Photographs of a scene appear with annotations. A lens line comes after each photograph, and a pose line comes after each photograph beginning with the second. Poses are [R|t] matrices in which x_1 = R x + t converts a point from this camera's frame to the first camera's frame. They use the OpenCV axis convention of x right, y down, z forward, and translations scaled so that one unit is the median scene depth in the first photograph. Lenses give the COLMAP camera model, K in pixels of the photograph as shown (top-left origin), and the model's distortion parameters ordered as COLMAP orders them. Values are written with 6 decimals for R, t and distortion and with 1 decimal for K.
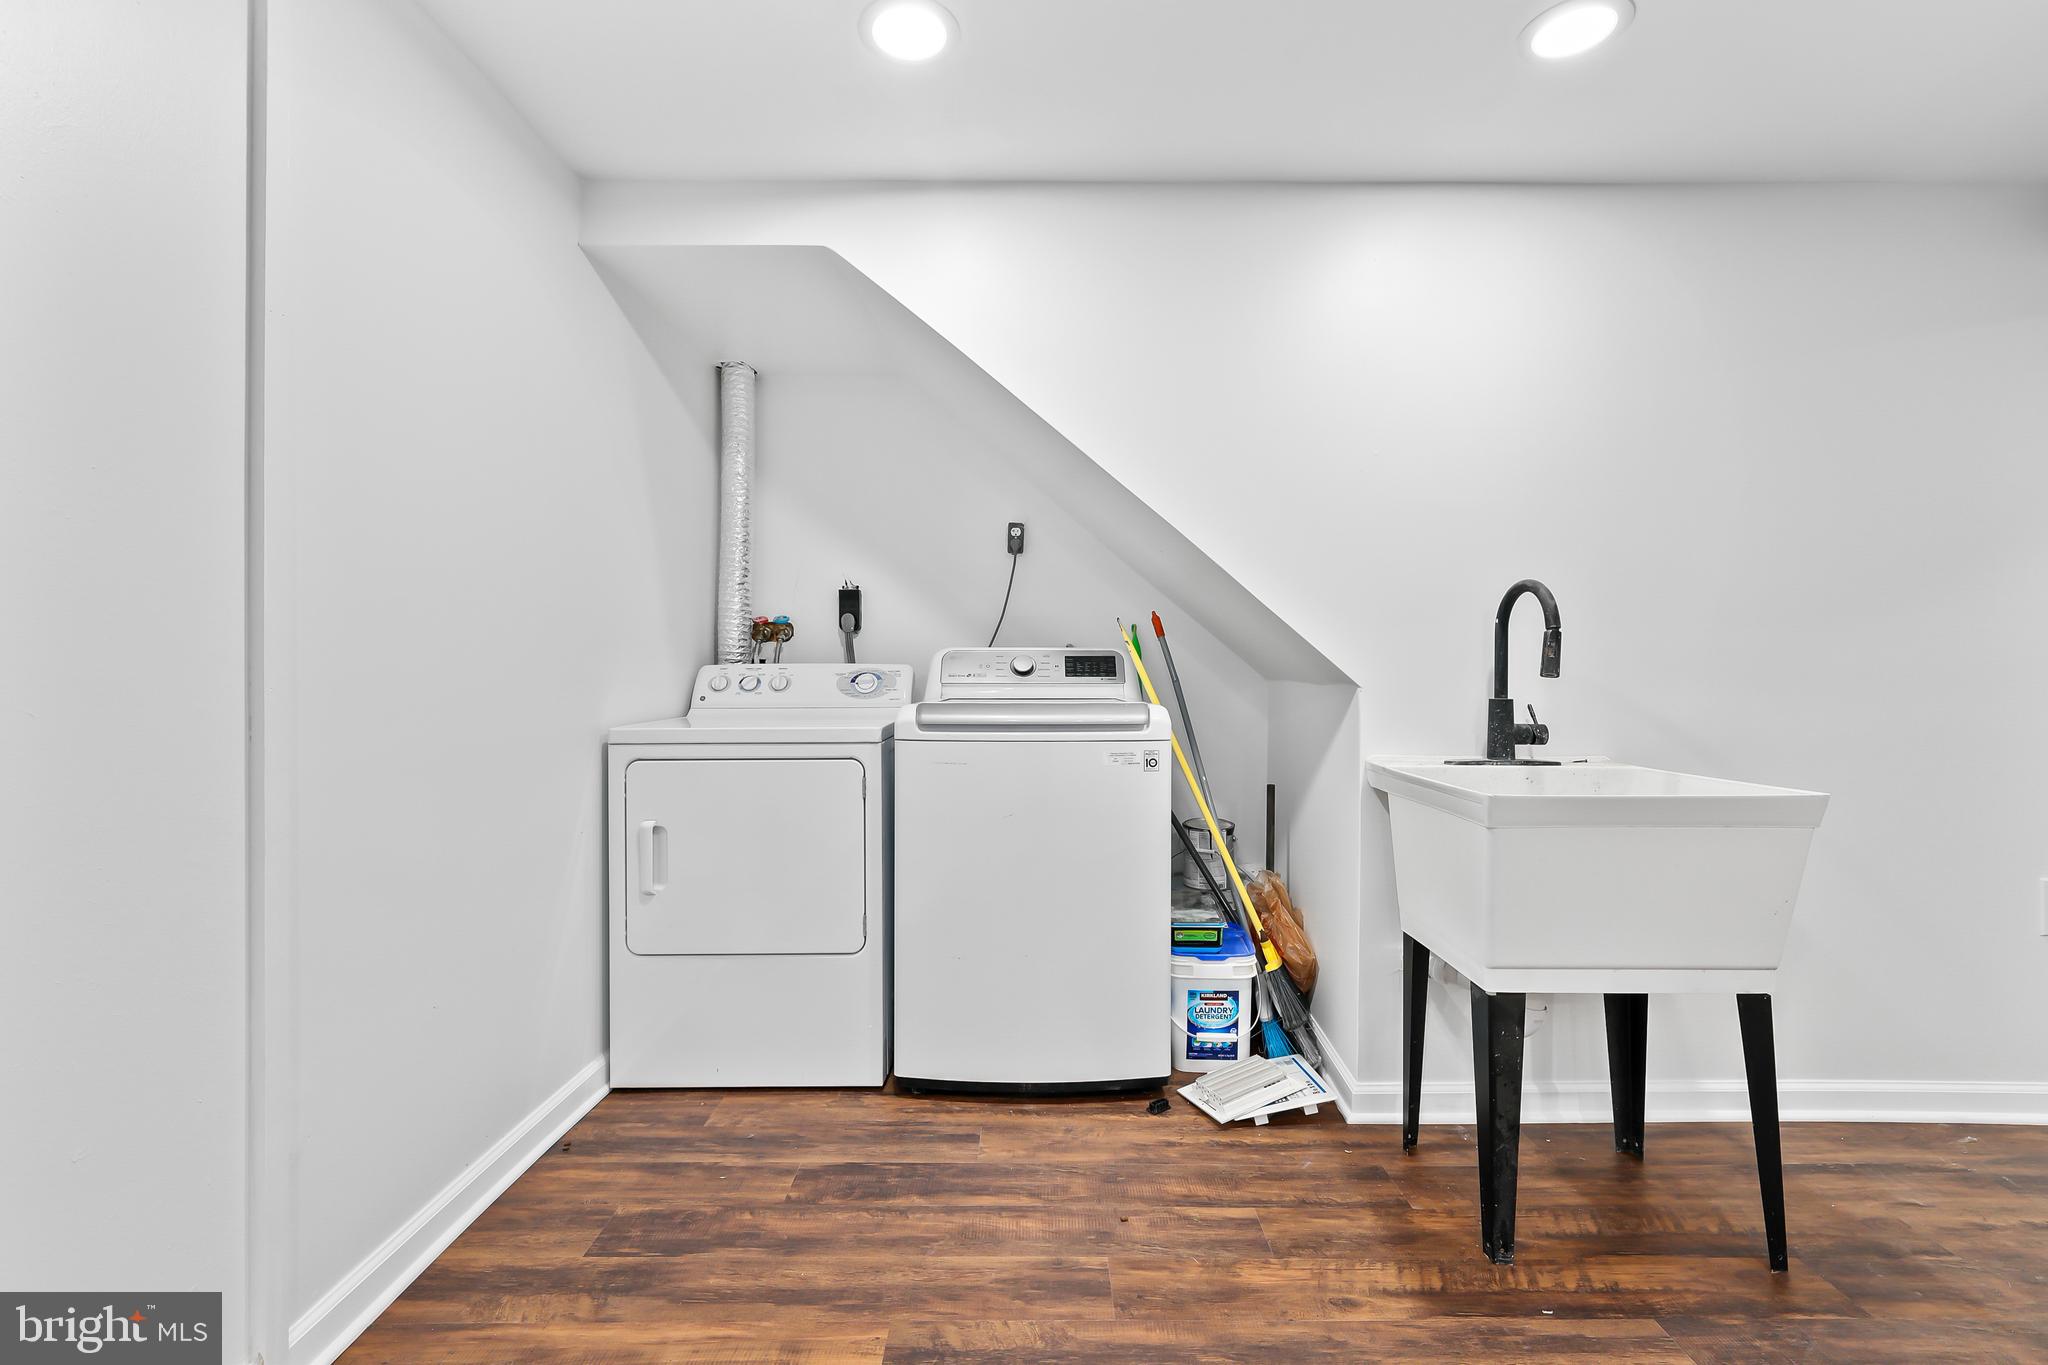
lens RADIAL K [[872.0, 0, 1019.6], [0, 872.0, 663.6], [0, 0, 1]] dist [-0.000431, -0.000767]
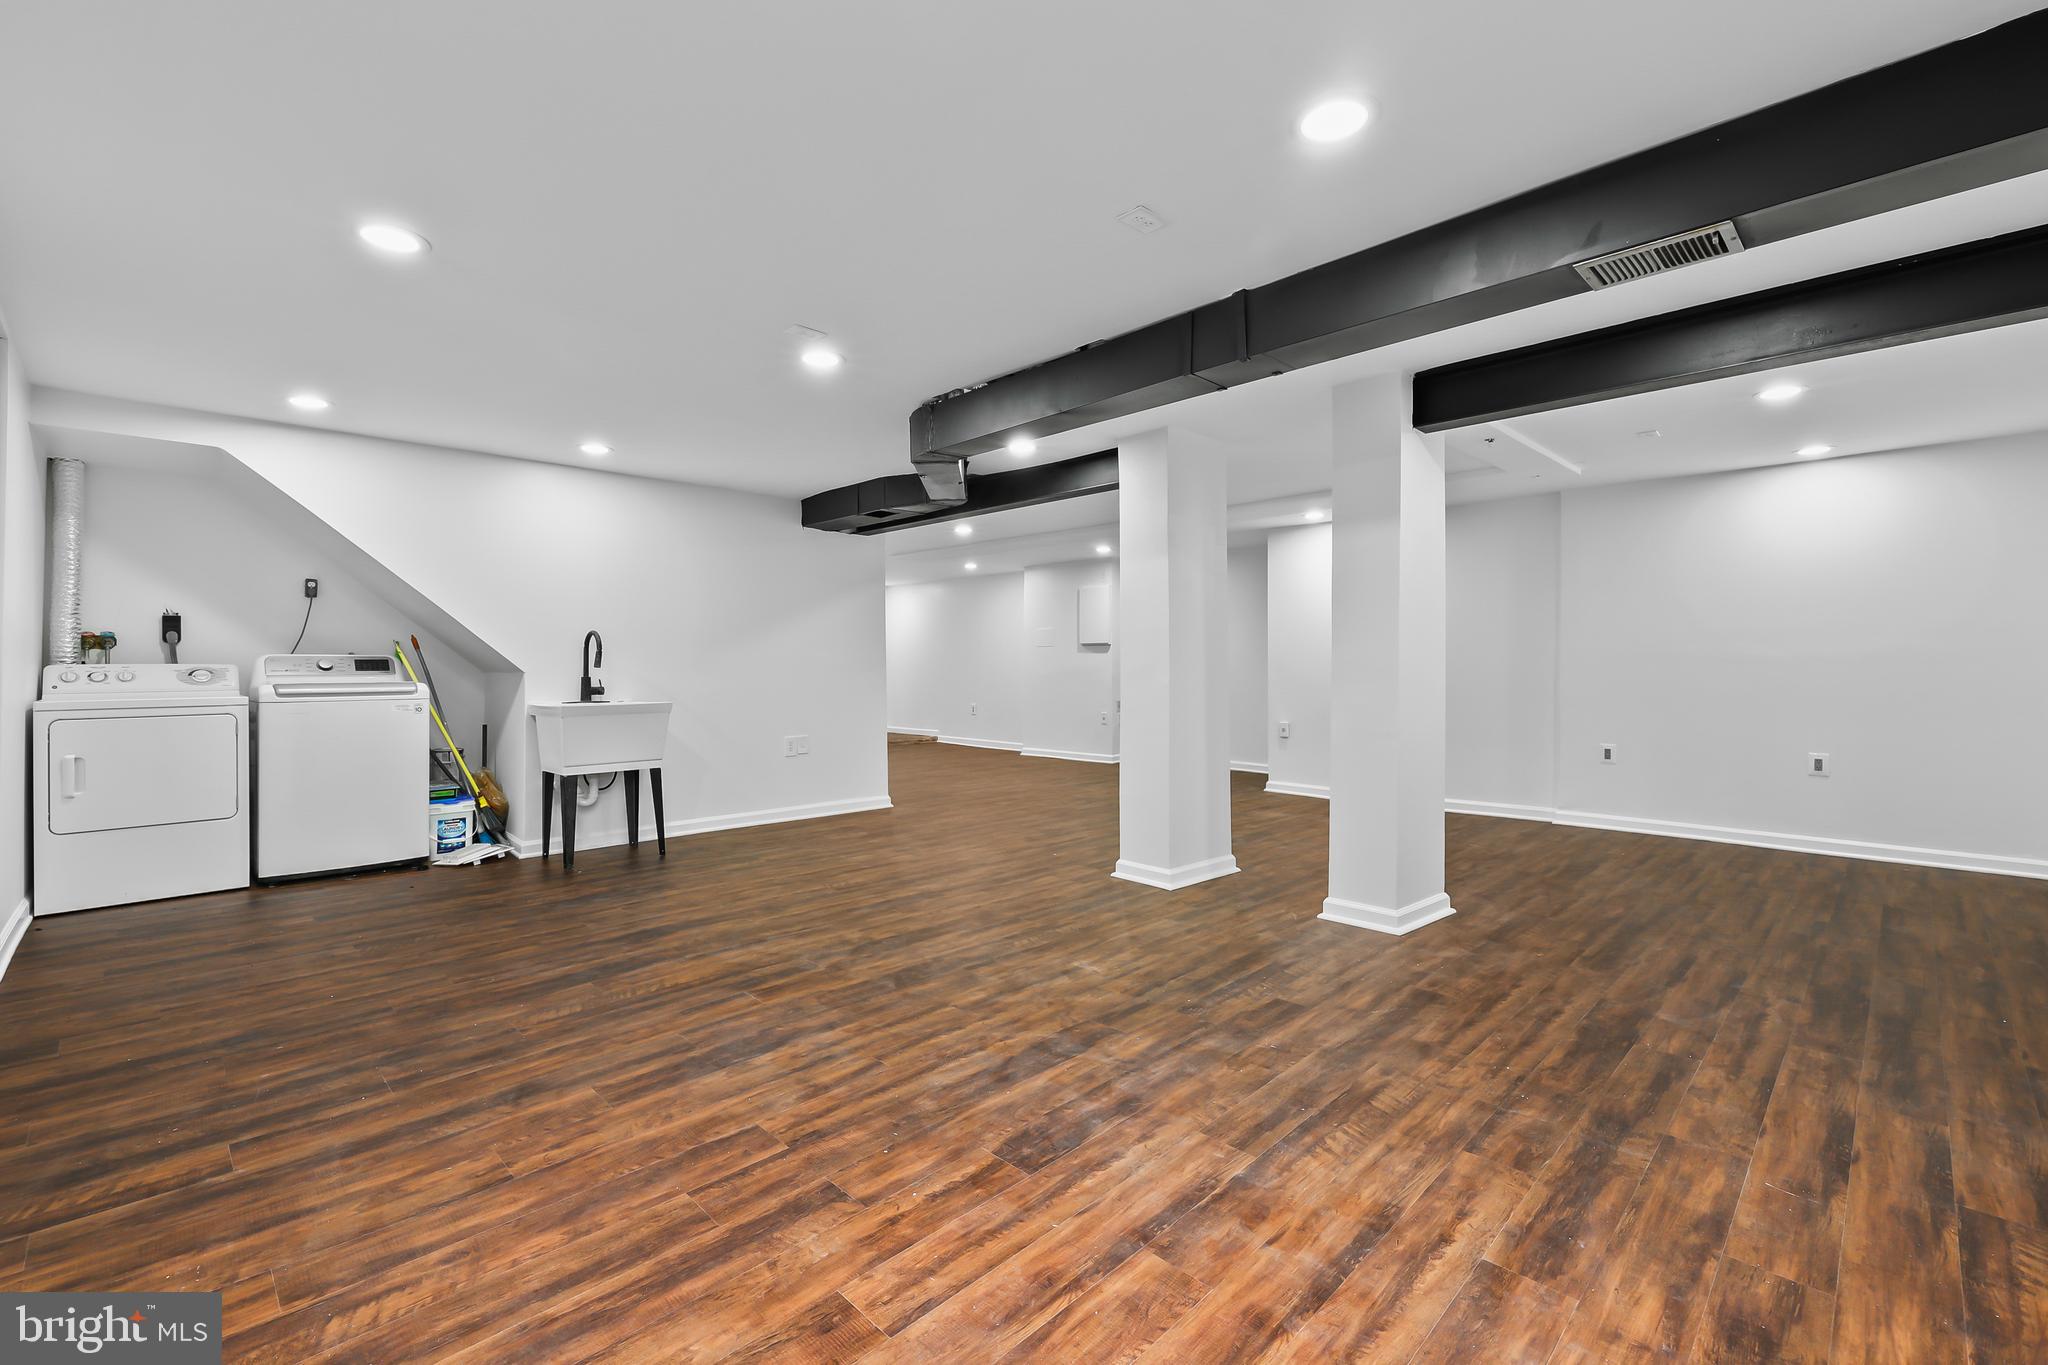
lens RADIAL K [[872.0, 0, 1019.6], [0, 872.0, 663.6], [0, 0, 1]] dist [-0.000431, -0.000767]
pose [[0.691155, -0.000774, 0.722706, -0.345271], [0.004717, 0.999983, -0.003441, 0.014364], [-0.722691, 0.005788, 0.691147, -1.421414]]
